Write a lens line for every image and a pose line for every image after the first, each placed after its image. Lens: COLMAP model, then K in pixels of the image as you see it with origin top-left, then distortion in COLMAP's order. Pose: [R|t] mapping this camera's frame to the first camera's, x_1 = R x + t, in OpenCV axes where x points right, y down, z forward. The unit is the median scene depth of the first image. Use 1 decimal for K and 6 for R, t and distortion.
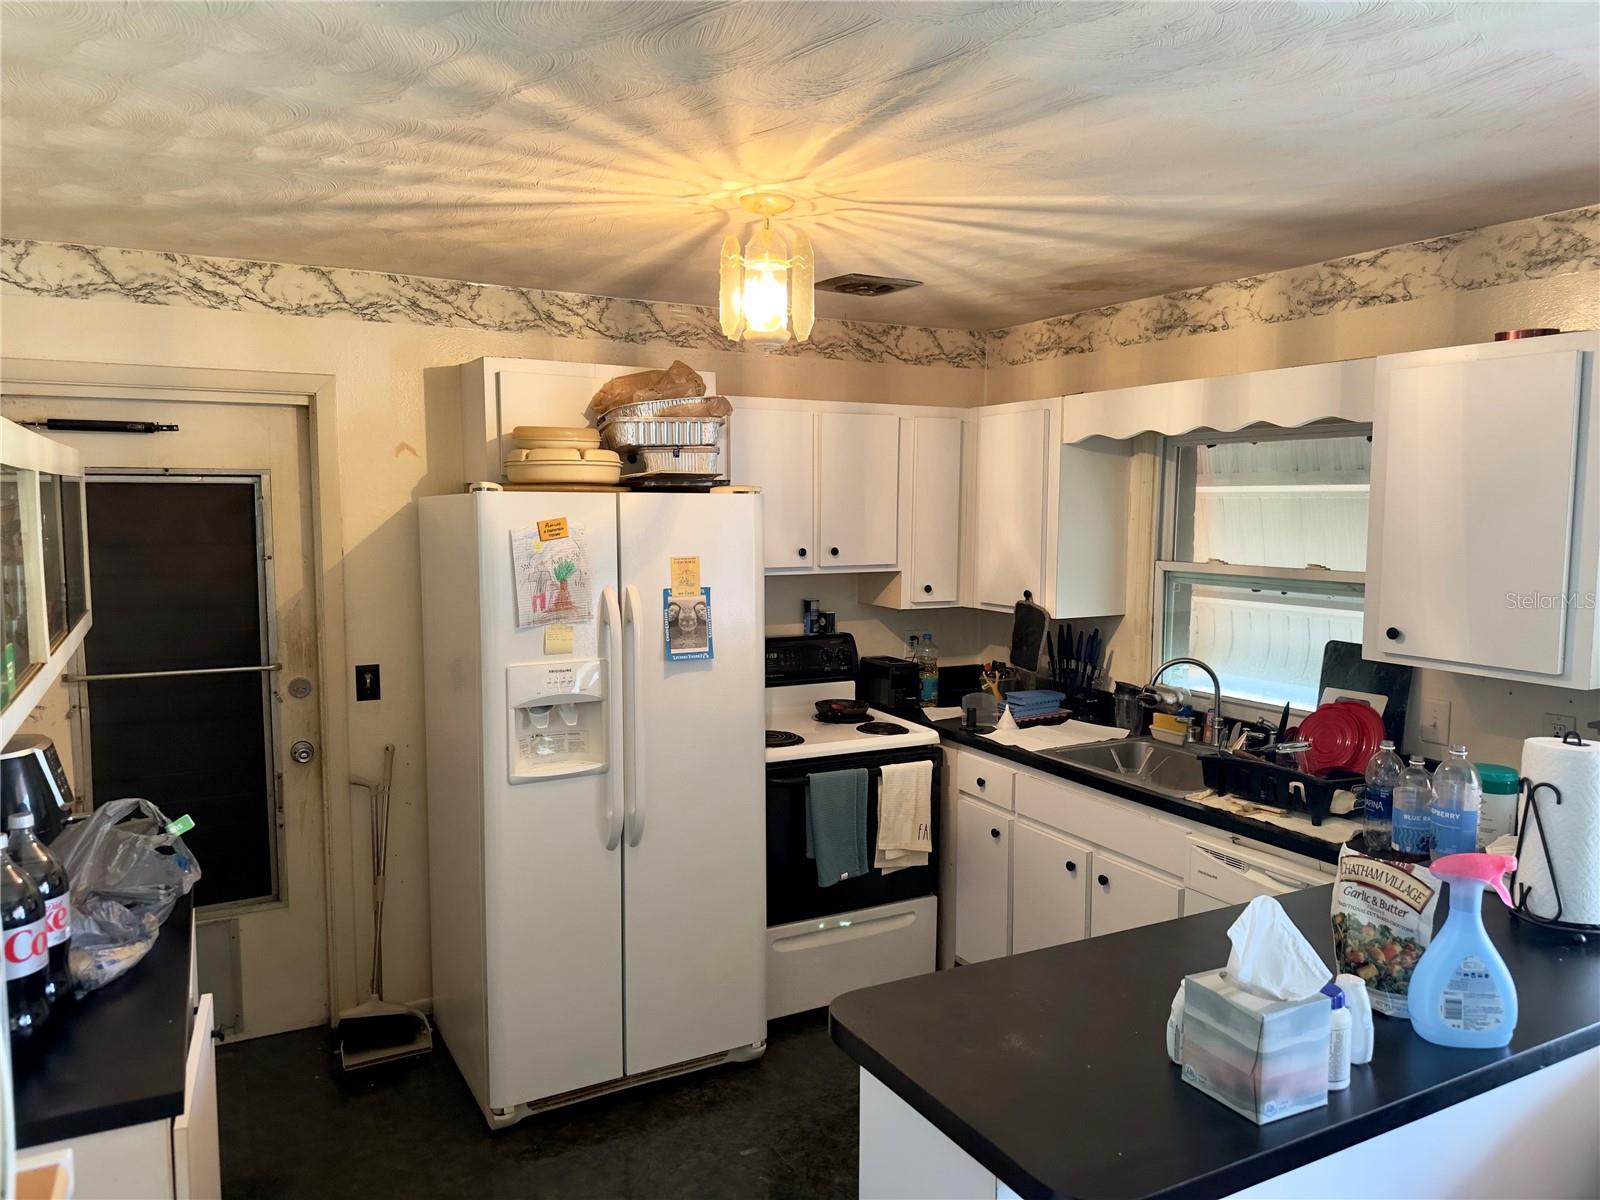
lens RADIAL K [[1143.1, 0, 800.0], [0, 1143.1, 600.0], [0, 0, 1]] dist [0.000696, -0.001659]
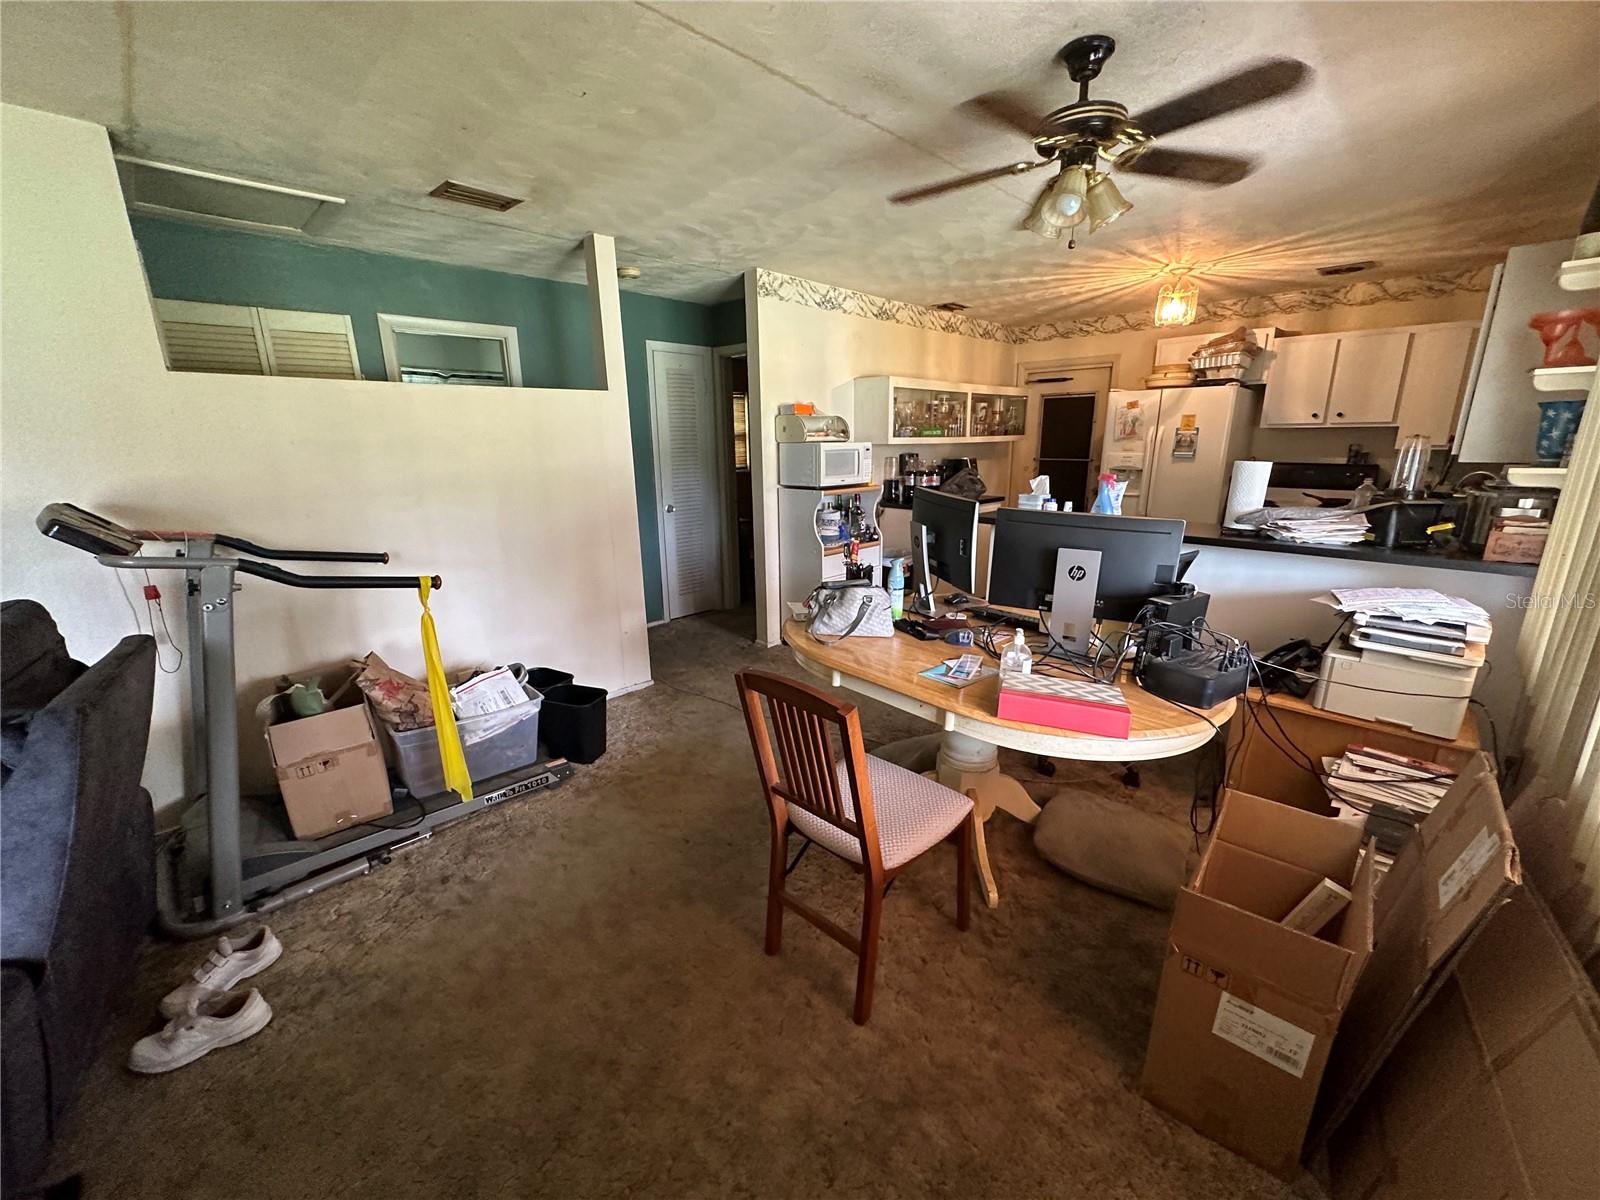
lens RADIAL K [[640.3, 0, 800.0], [0, 640.3, 600.0], [0, 0, 1]] dist [0.000032, -0.000077]
pose [[0.259856, 0.231008, -0.937609, 1.036235], [-0.072155, 0.972895, 0.219704, 0.105157], [0.962948, 0.010562, 0.269481, -0.175531]]
